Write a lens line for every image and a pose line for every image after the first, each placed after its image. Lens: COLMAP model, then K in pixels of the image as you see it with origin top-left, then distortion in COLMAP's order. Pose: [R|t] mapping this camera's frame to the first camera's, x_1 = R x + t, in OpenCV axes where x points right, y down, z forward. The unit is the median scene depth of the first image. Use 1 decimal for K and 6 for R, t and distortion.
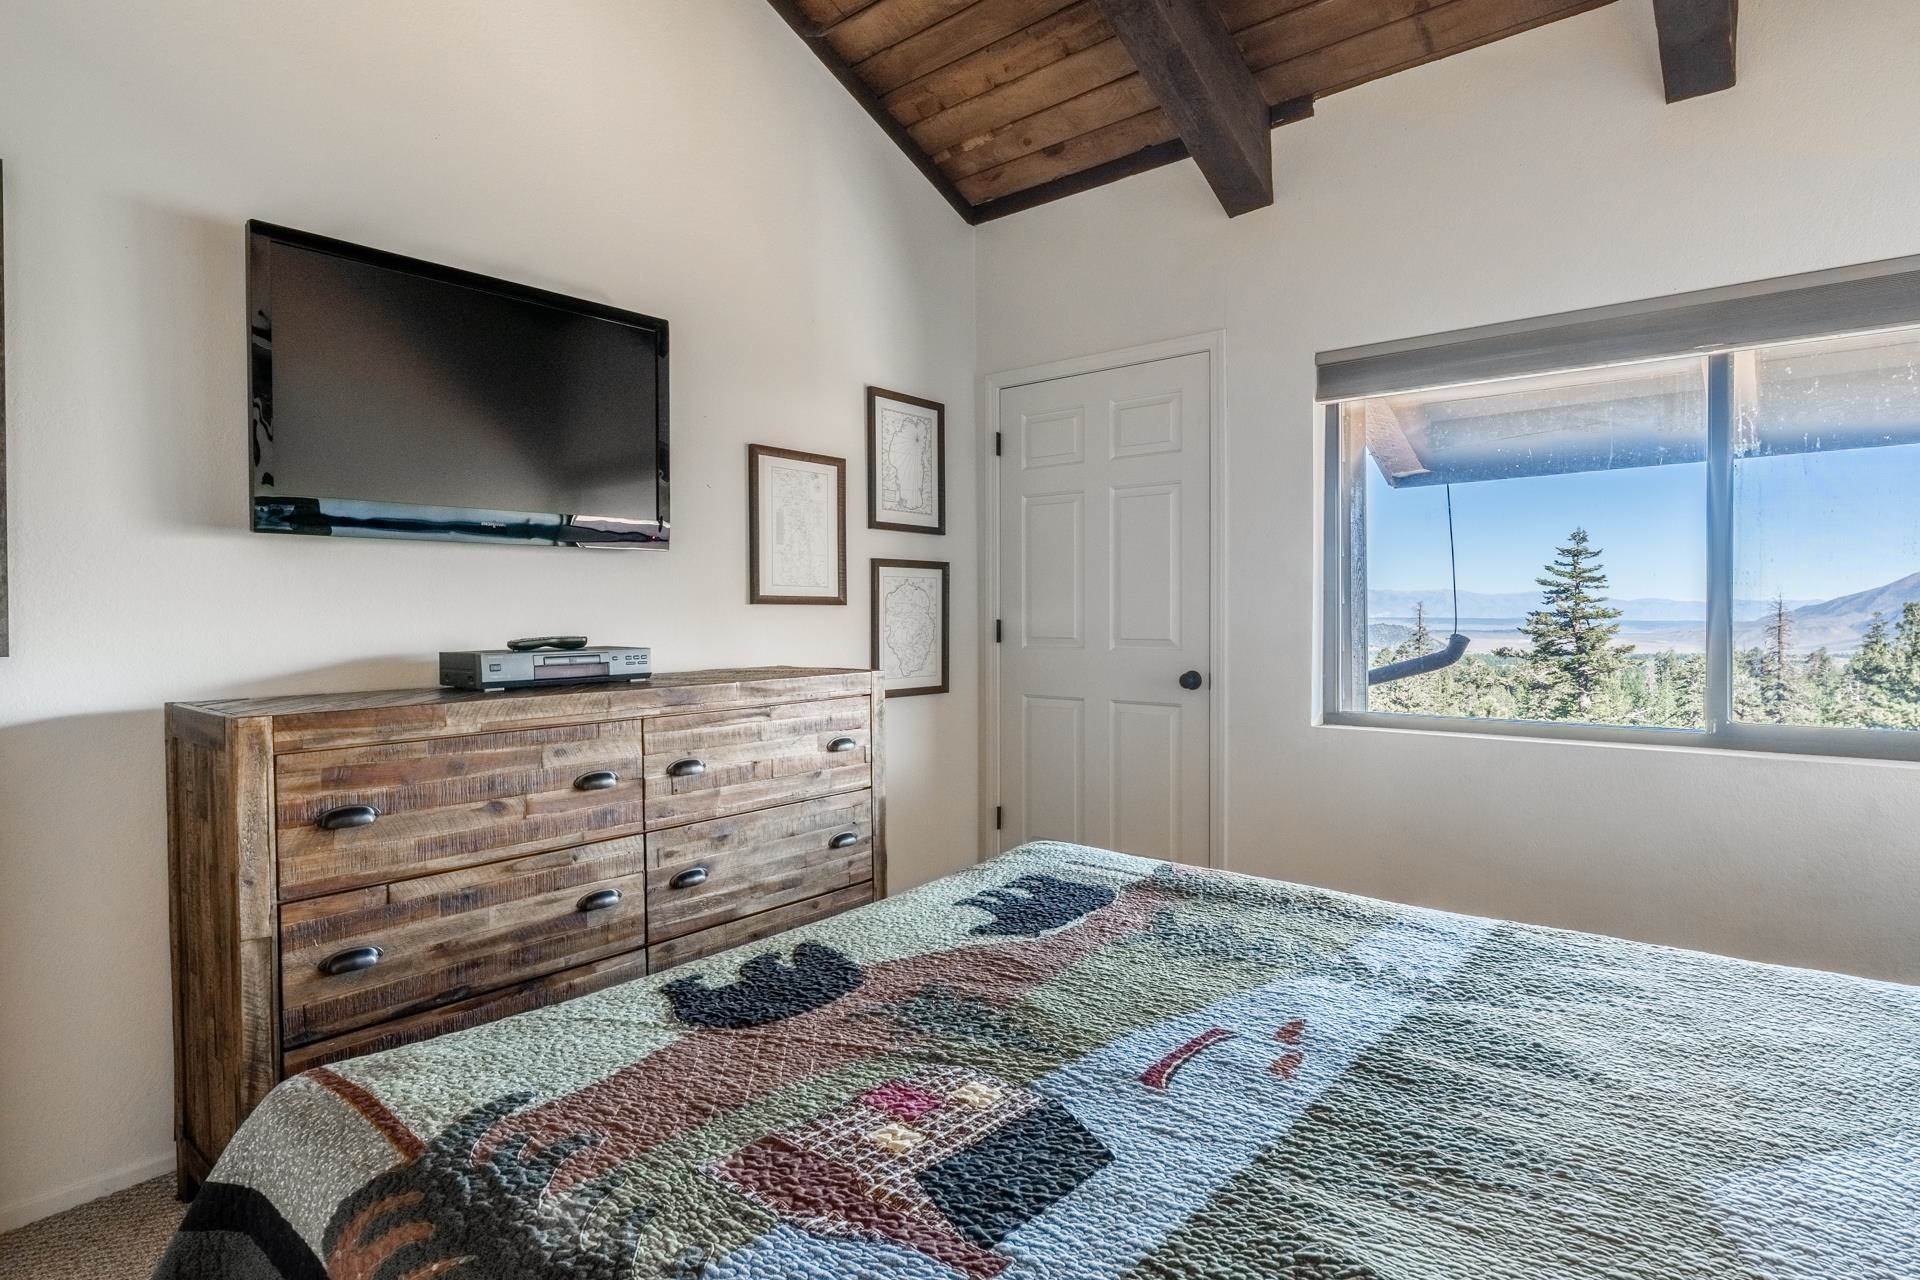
lens RADIAL K [[1016.1, 0, 969.9], [0, 1016.1, 628.0], [0, 0, 1]] dist [-0.002841, -0.001290]
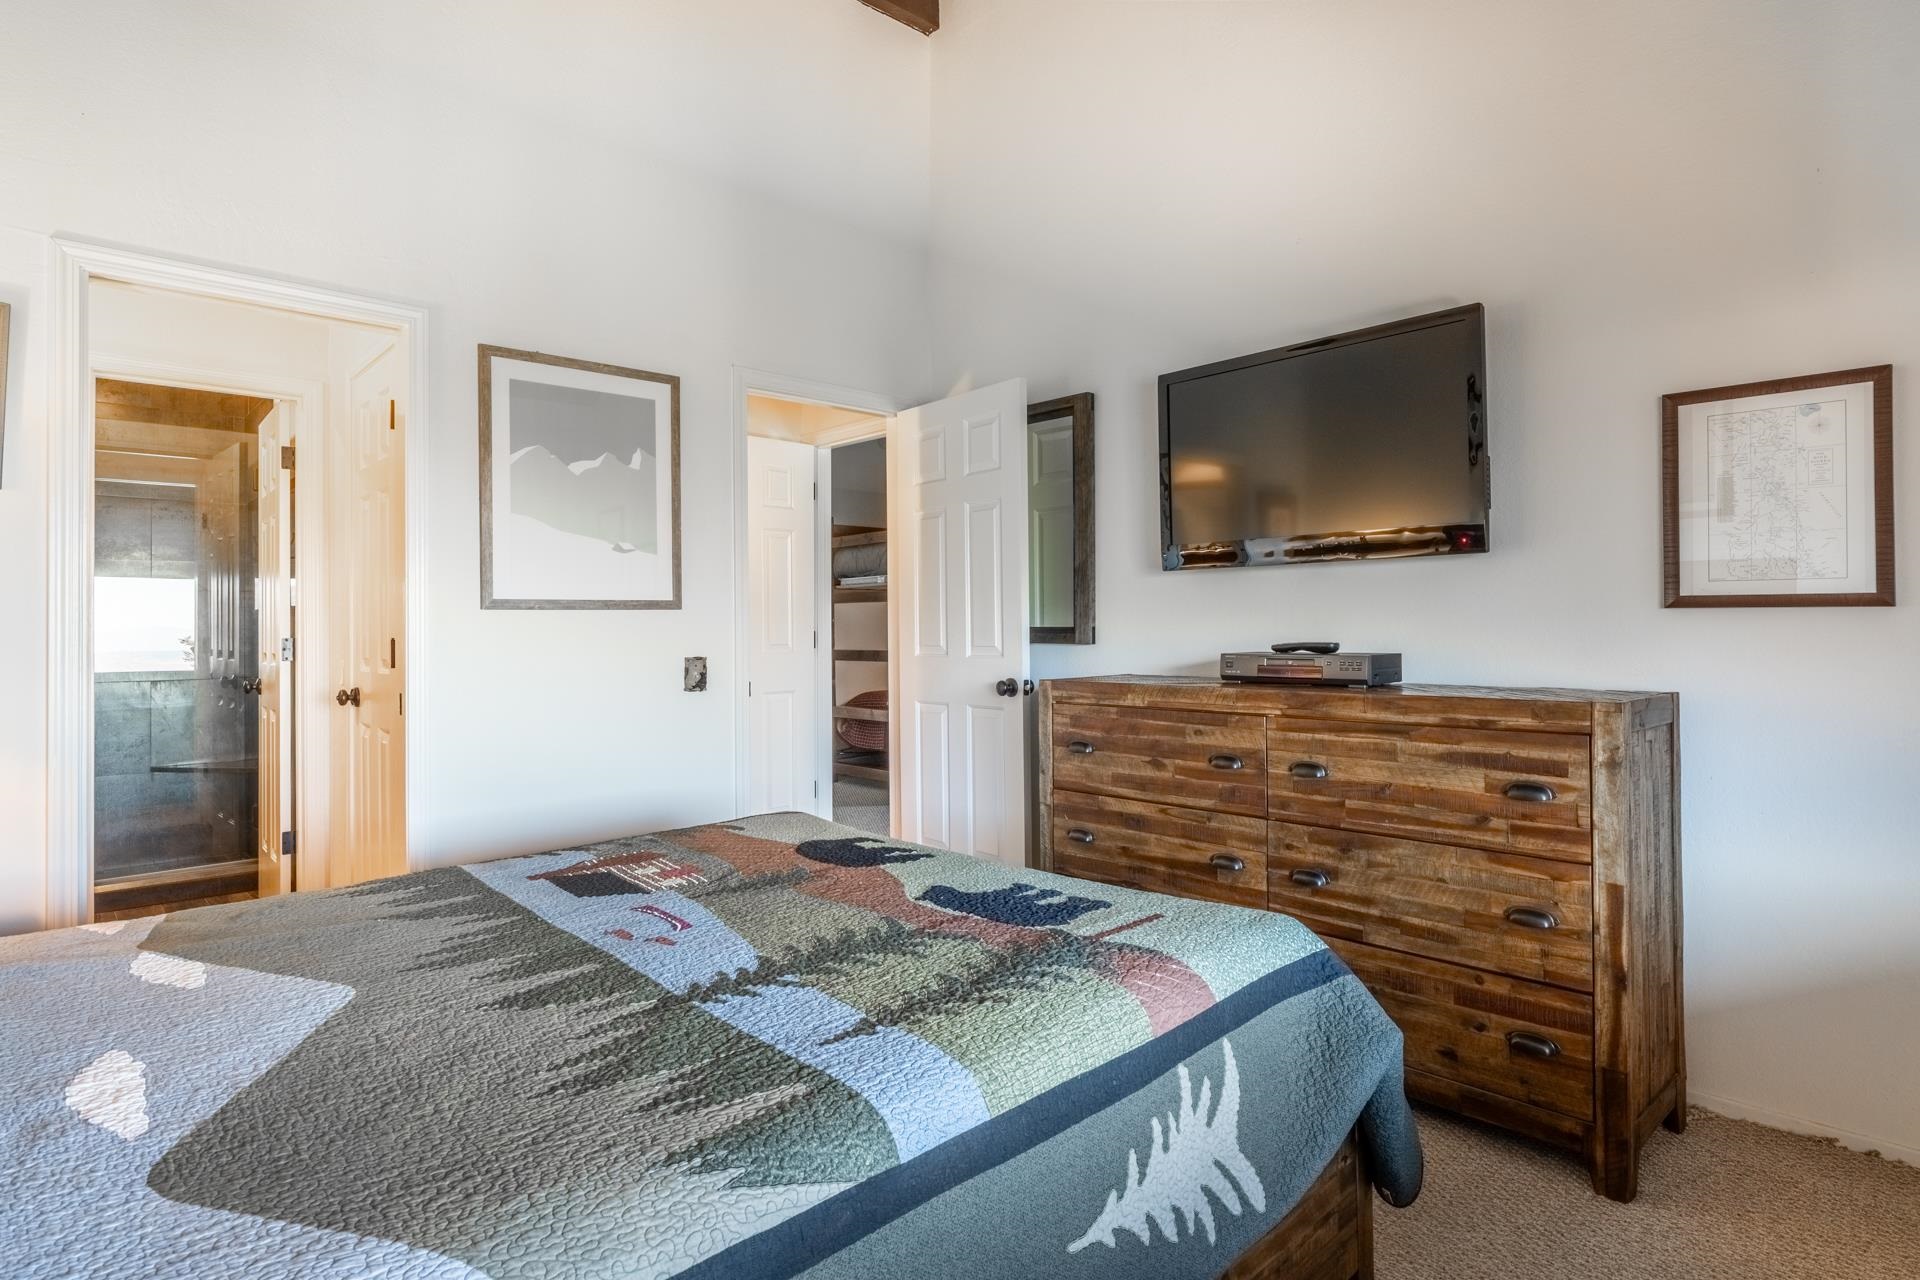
lens RADIAL K [[1016.1, 0, 969.9], [0, 1016.1, 628.0], [0, 0, 1]] dist [-0.002841, -0.001290]
pose [[-0.124332, 0.005339, -0.992226, 0.953404], [-0.009686, 0.999931, 0.006594, -0.013809], [0.992193, 0.010431, -0.124272, 0.941206]]
